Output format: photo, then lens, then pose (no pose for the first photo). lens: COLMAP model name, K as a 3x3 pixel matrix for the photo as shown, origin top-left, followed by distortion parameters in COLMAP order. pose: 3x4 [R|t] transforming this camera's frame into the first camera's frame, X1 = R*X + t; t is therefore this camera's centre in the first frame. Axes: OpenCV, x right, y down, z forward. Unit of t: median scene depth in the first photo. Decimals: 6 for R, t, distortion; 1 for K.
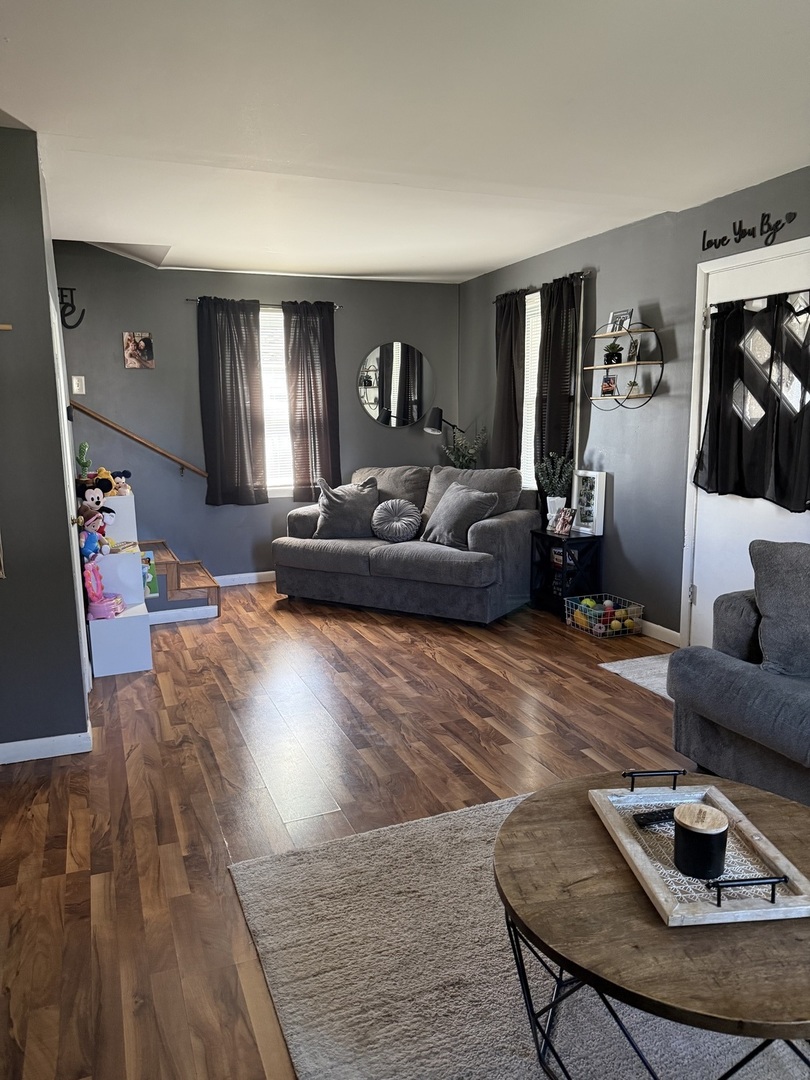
lens RADIAL K [[760.2, 0, 399.8], [0, 760.2, 541.1], [0, 0, 1]] dist [0.045736, -0.064919]
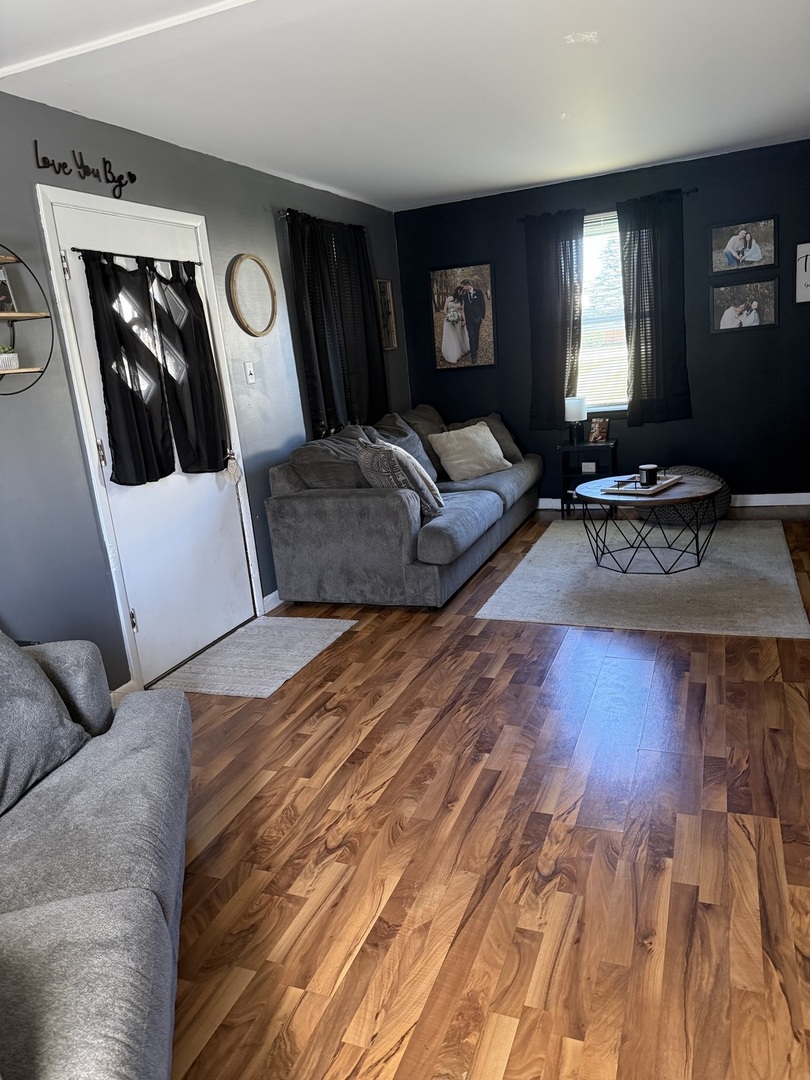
lens RADIAL K [[760.2, 0, 402.5], [0, 760.2, 535.1], [0, 0, 1]] dist [0.045736, -0.064919]
pose [[-0.715178, -0.084881, 0.693769, -0.416904], [0.222047, 0.913584, 0.340675, -0.255798], [-0.662733, 0.397693, -0.634528, 1.503483]]
